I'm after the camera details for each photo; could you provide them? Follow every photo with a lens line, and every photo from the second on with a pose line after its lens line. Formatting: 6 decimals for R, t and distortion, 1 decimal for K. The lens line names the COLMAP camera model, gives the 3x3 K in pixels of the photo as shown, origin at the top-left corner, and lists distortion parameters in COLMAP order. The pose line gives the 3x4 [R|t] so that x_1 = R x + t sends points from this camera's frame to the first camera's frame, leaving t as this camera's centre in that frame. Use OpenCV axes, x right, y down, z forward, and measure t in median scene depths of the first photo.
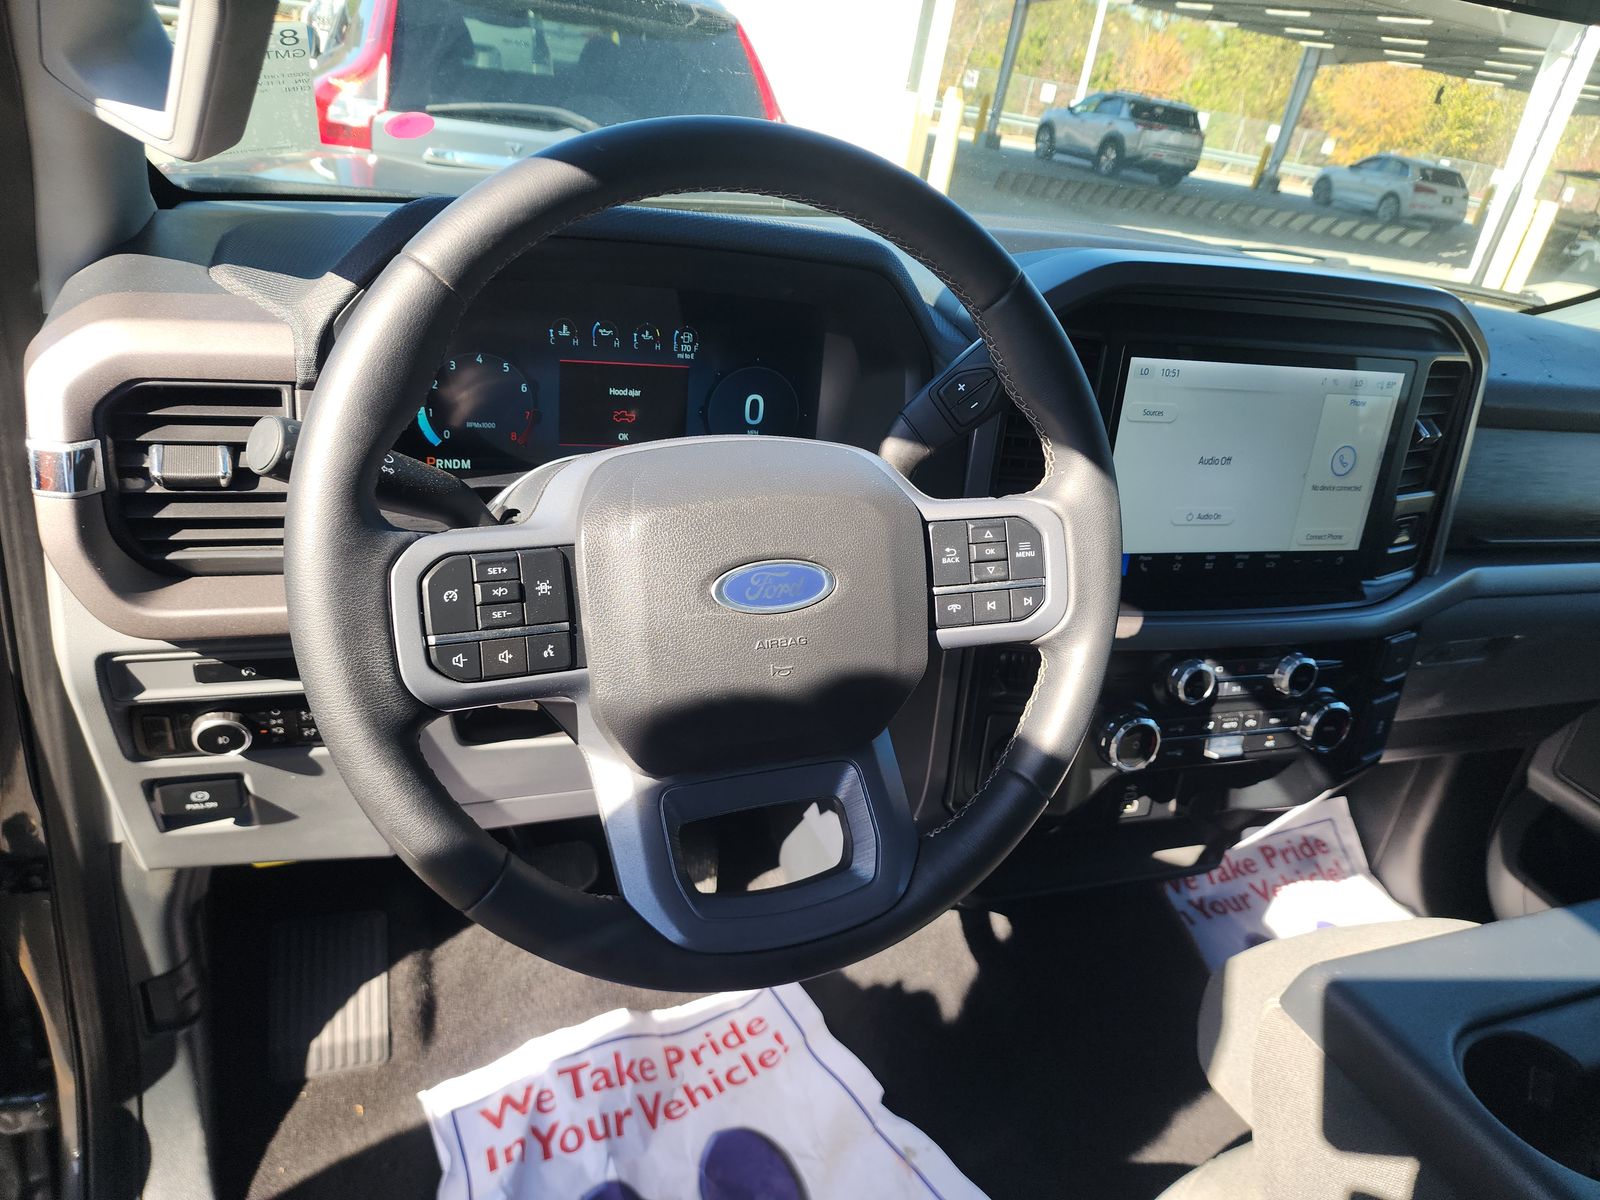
lens RADIAL K [[1078.9, 0, 797.2], [0, 1078.9, 626.5], [0, 0, 1]] dist [0.000122, -0.003062]
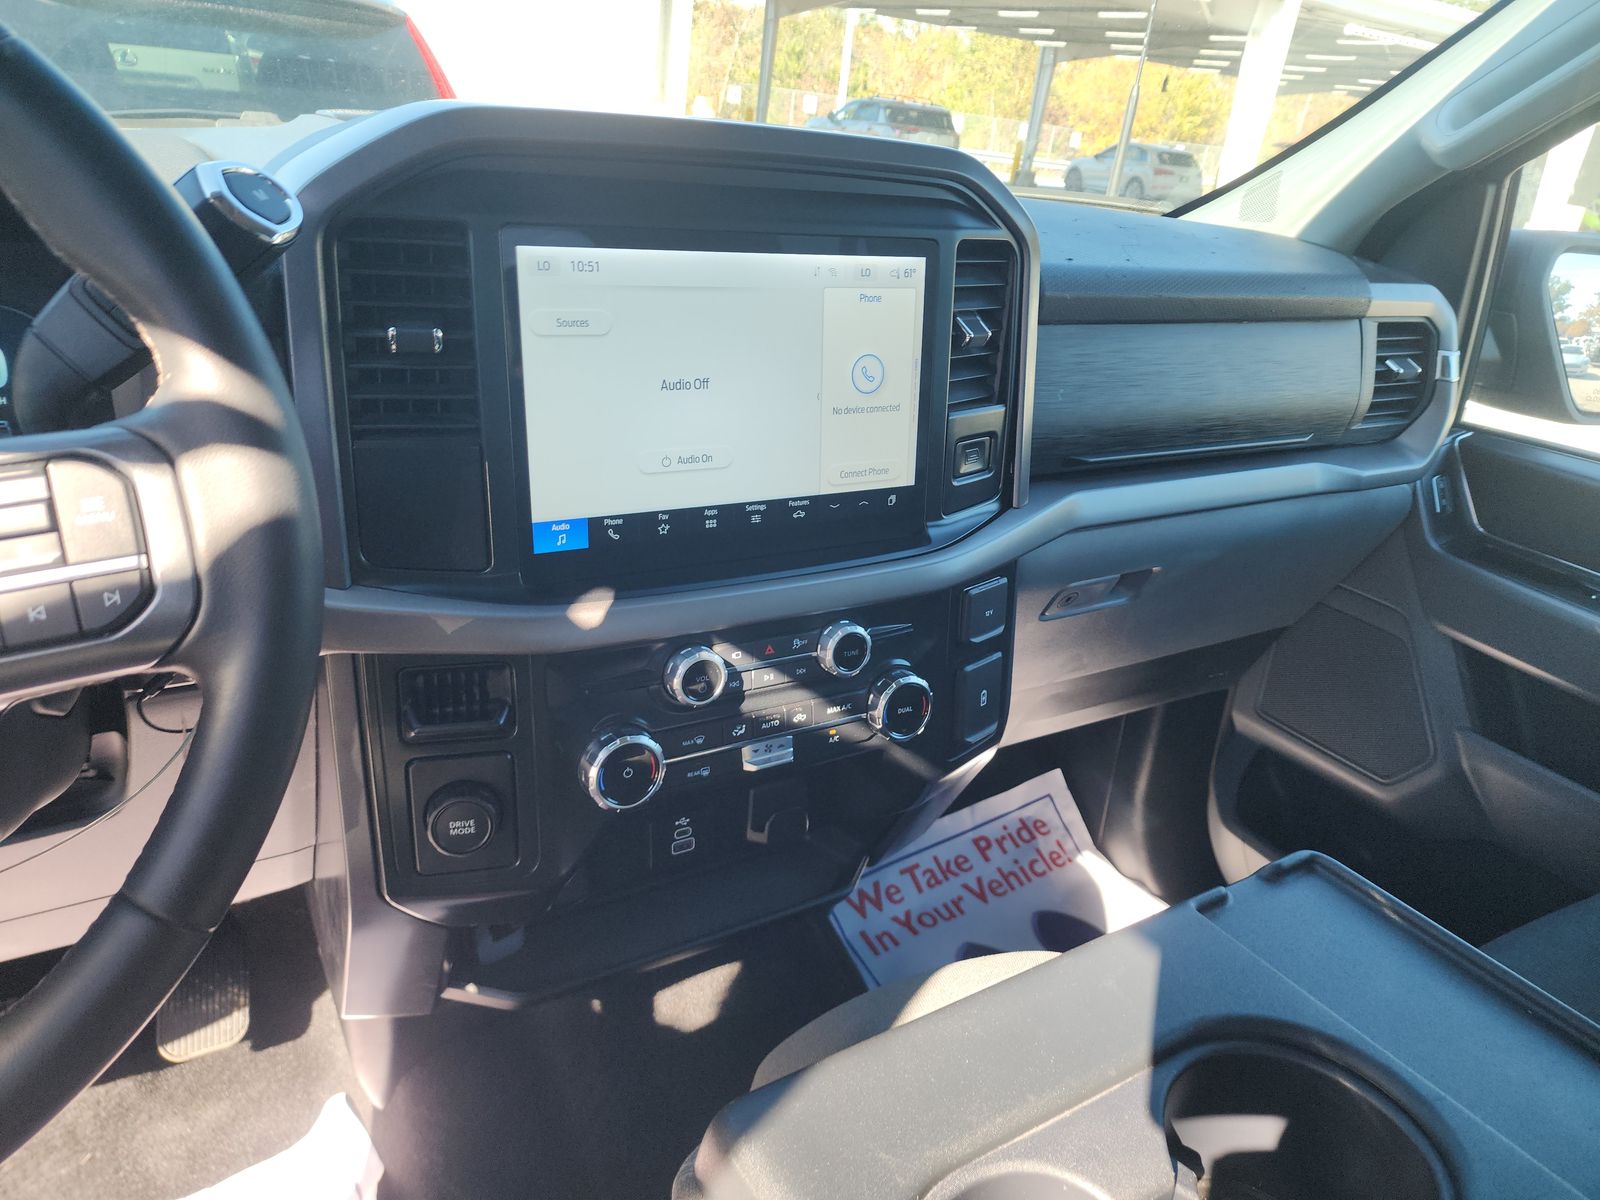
lens RADIAL K [[1079.2, 0, 800.0], [0, 1079.2, 600.0], [0, 0, 1]] dist [0.084295, -0.088039]
pose [[0.979599, -0.122630, 0.159208, 0.174784], [0.128781, 0.991253, -0.028866, 0.015771], [-0.154275, 0.048780, 0.986823, 0.129082]]
